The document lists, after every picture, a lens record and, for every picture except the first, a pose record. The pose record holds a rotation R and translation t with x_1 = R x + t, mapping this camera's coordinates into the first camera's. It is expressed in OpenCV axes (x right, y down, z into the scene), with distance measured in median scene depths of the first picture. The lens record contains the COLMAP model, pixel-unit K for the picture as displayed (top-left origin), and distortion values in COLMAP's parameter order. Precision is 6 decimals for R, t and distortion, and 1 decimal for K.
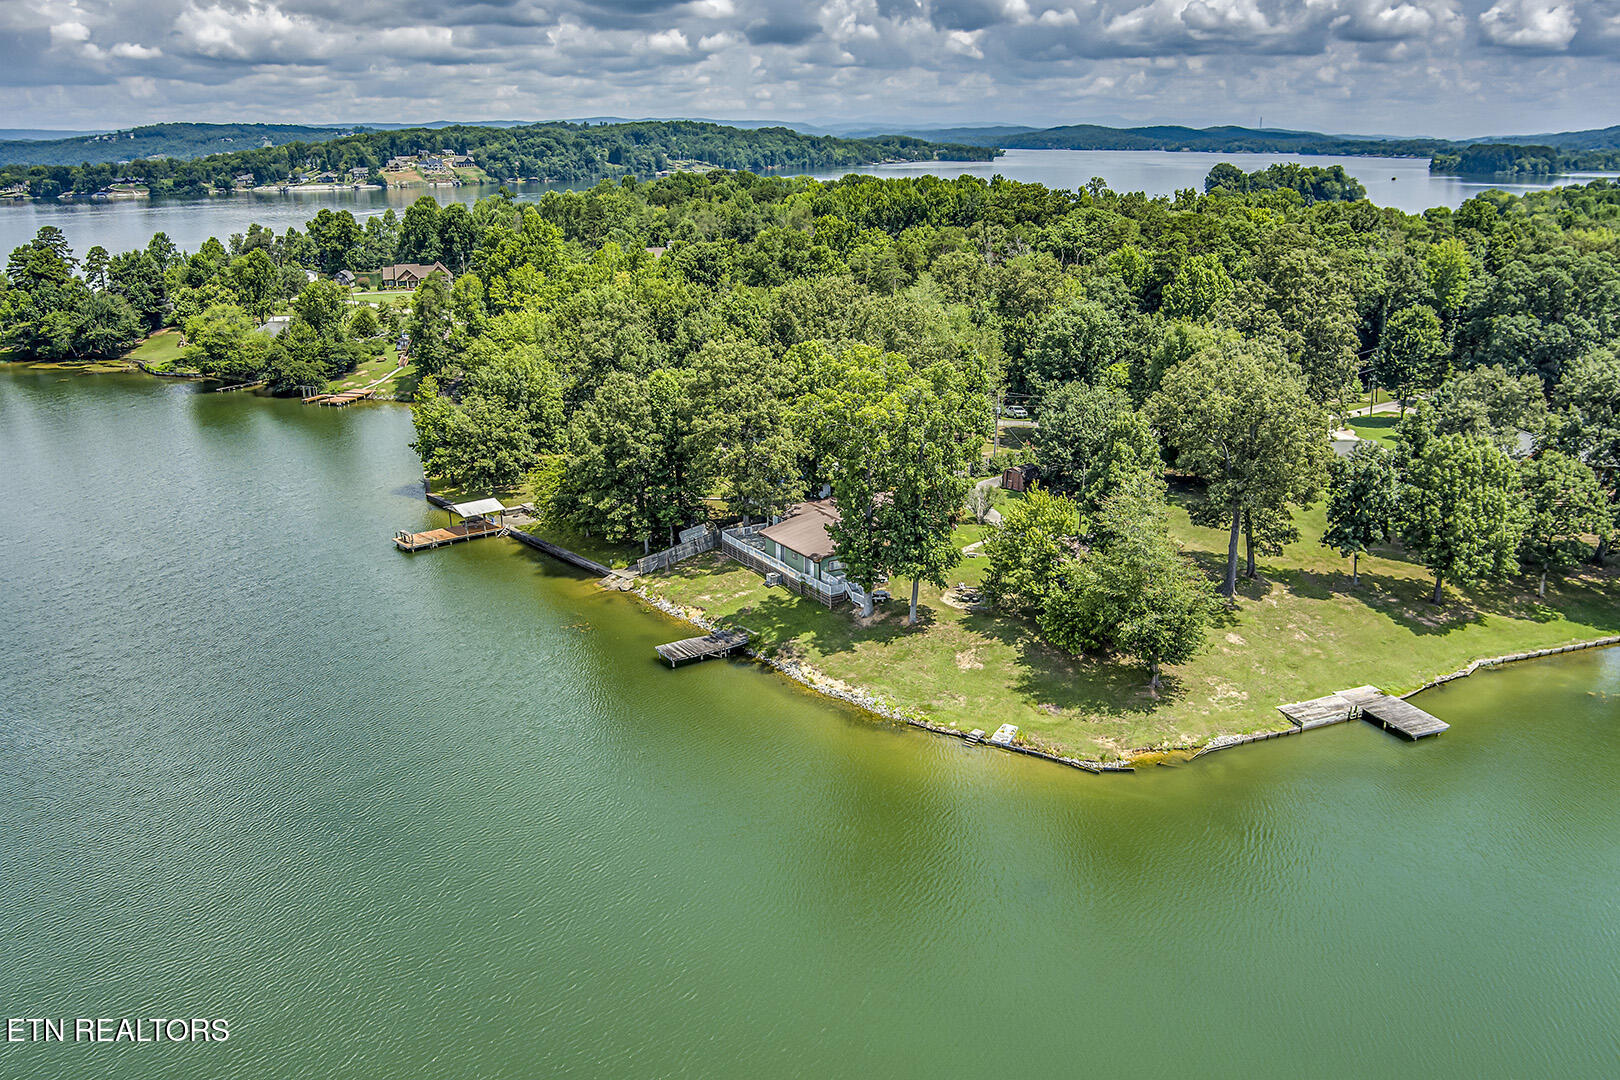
lens RADIAL K [[1328.5, 0, 787.1], [0, 1328.5, 545.7], [0, 0, 1]] dist [-0.079170, 0.031906]
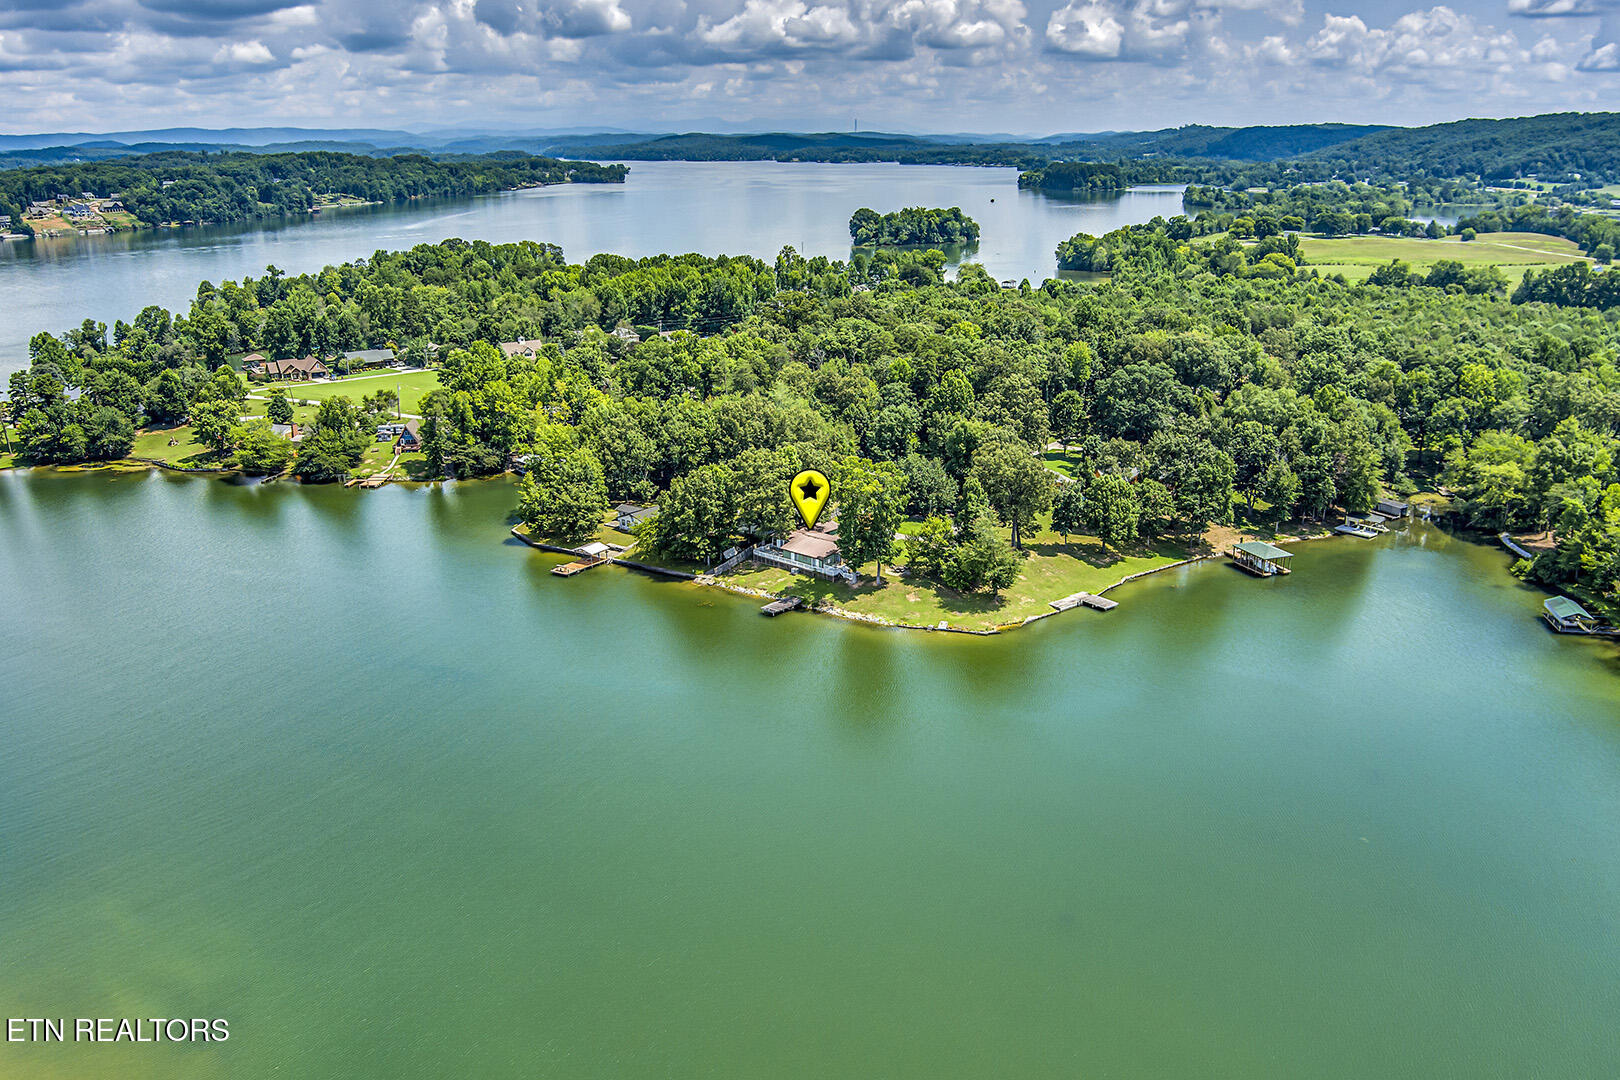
lens RADIAL K [[1337.3, 0, 782.2], [0, 1337.3, 540.3], [0, 0, 1]] dist [-0.073631, 0.013493]
pose [[0.961108, -0.083920, 0.263113, -0.514409], [0.086415, 0.996257, 0.002095, -0.024609], [-0.262304, 0.020723, 0.964763, -0.856636]]
